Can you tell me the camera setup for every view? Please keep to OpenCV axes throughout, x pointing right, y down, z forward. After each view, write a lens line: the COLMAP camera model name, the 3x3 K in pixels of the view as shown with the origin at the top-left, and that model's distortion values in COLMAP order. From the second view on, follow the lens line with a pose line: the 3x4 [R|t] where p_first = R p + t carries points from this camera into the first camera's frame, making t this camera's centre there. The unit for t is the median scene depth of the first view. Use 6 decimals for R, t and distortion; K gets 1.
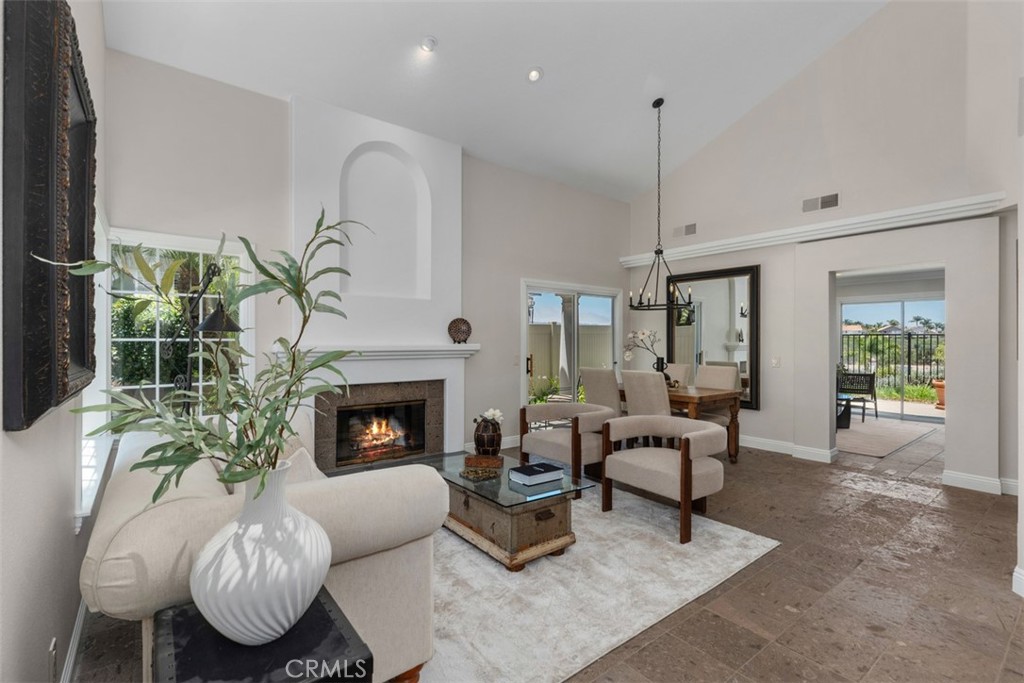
lens RADIAL K [[461.1, 0, 511.0], [0, 461.1, 339.0], [0, 0, 1]] dist [-0.001194, -0.000081]
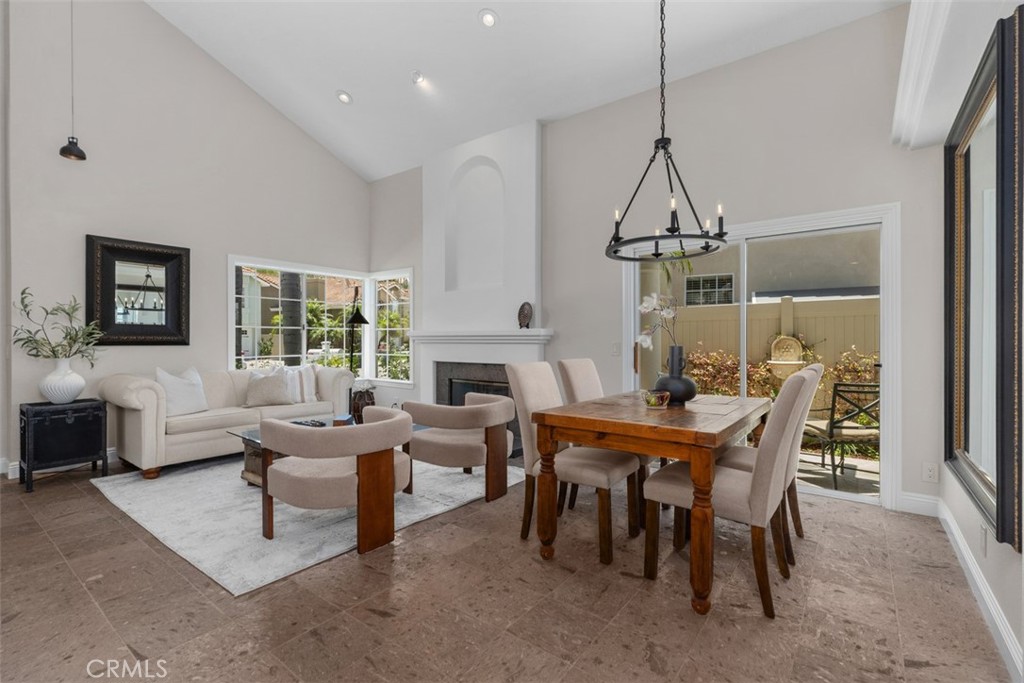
lens RADIAL K [[461.1, 0, 511.0], [0, 461.1, 339.0], [0, 0, 1]] dist [-0.001194, -0.000081]
pose [[0.260509, -0.003381, -0.965465, 0.848223], [0.006517, 0.999977, -0.001743, 0.034511], [0.965449, -0.005838, 0.260525, 0.755147]]
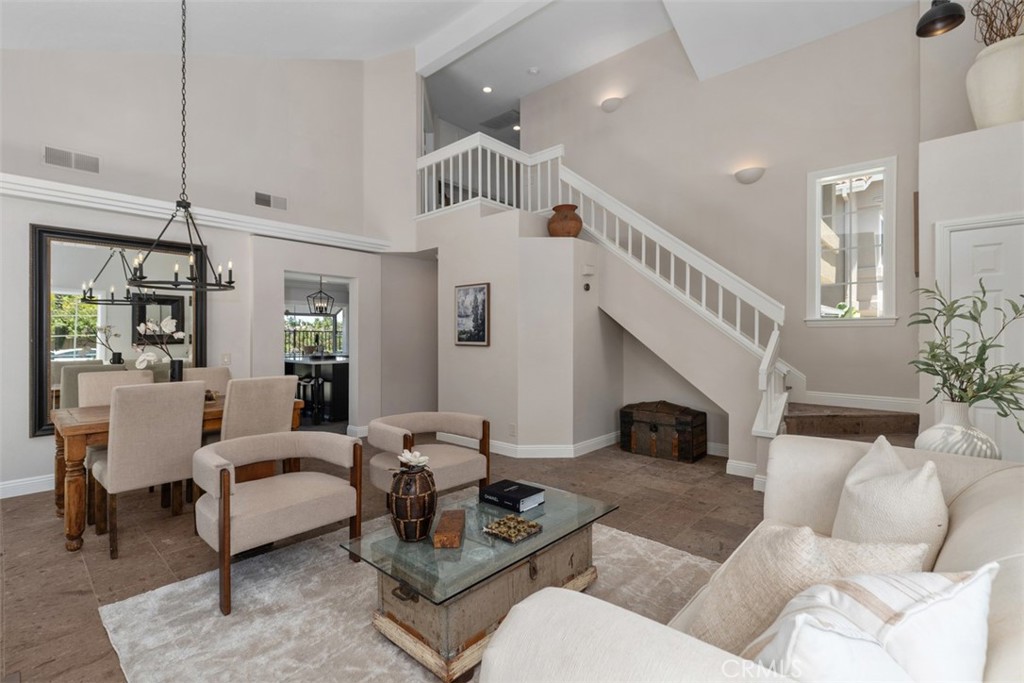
lens RADIAL K [[461.1, 0, 511.0], [0, 461.1, 339.0], [0, 0, 1]] dist [-0.001194, -0.000081]
pose [[-0.171798, -0.007137, 0.985106, -0.469603], [-0.007038, 0.999957, 0.006017, 0.001520], [-0.985107, -0.005900, -0.171841, 0.699910]]
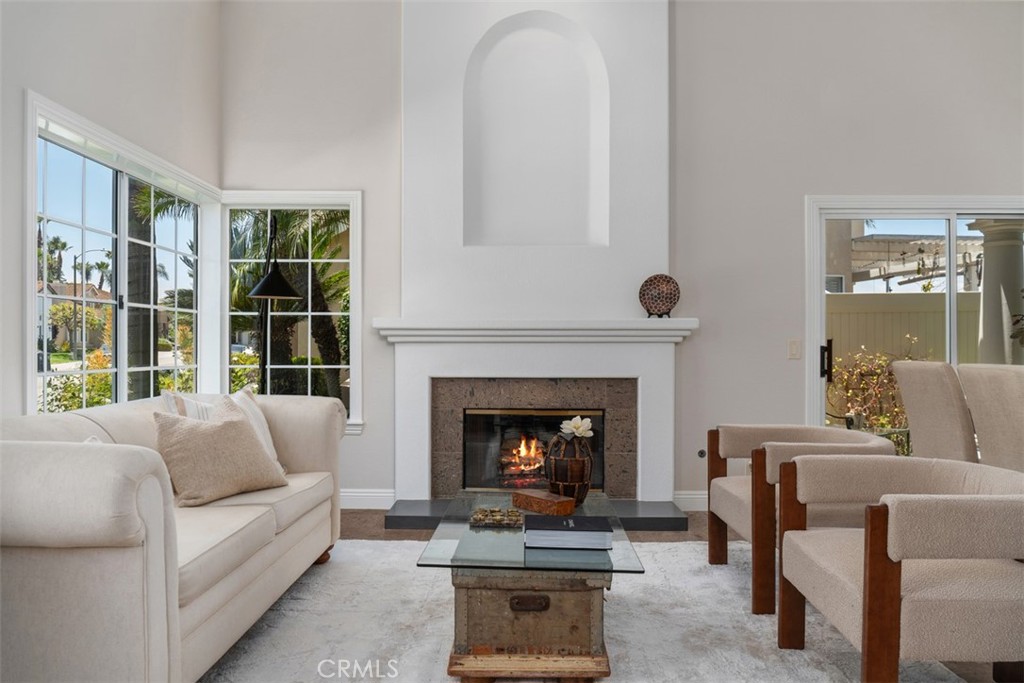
lens RADIAL K [[706.2, 0, 512.0], [0, 706.2, 341.5], [0, 0, 1]] dist [-0.028375, -0.000878]
pose [[0.783113, -0.003427, -0.621870, 0.313199], [0.003382, 0.999993, -0.001251, 0.042550], [0.621870, -0.001124, 0.783120, 0.190720]]
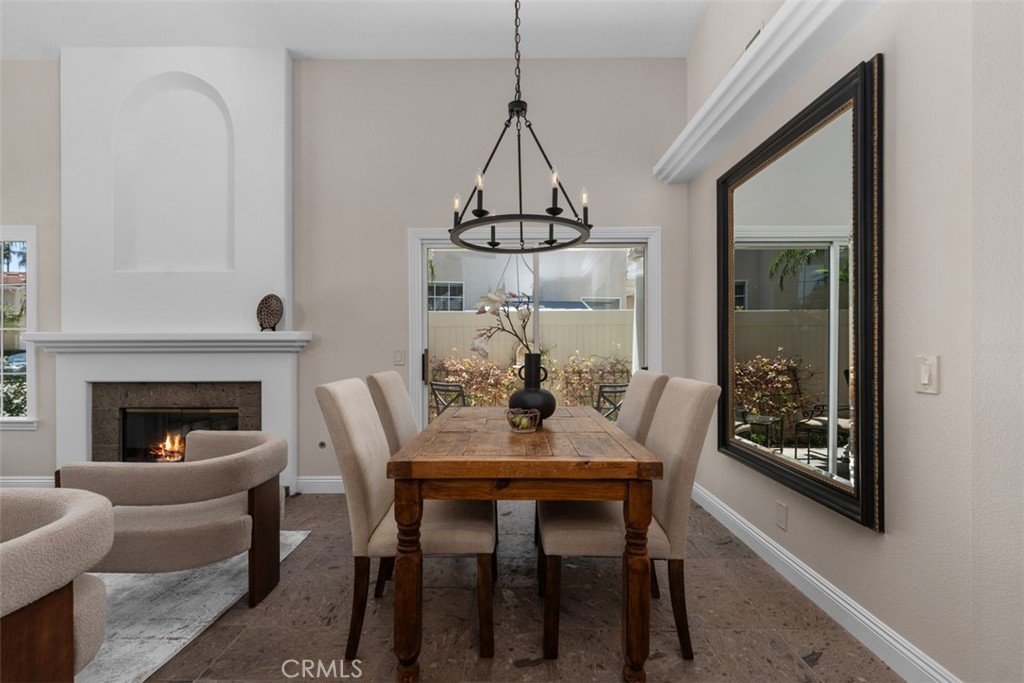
lens RADIAL K [[459.1, 0, 510.7], [0, 459.1, 342.9], [0, 0, 1]] dist [0.001396, 0.000226]
pose [[0.786103, -0.007372, -0.618051, 0.630201], [0.008115, 0.999966, -0.001607, 0.033107], [0.618042, -0.003752, 0.786136, 0.712538]]
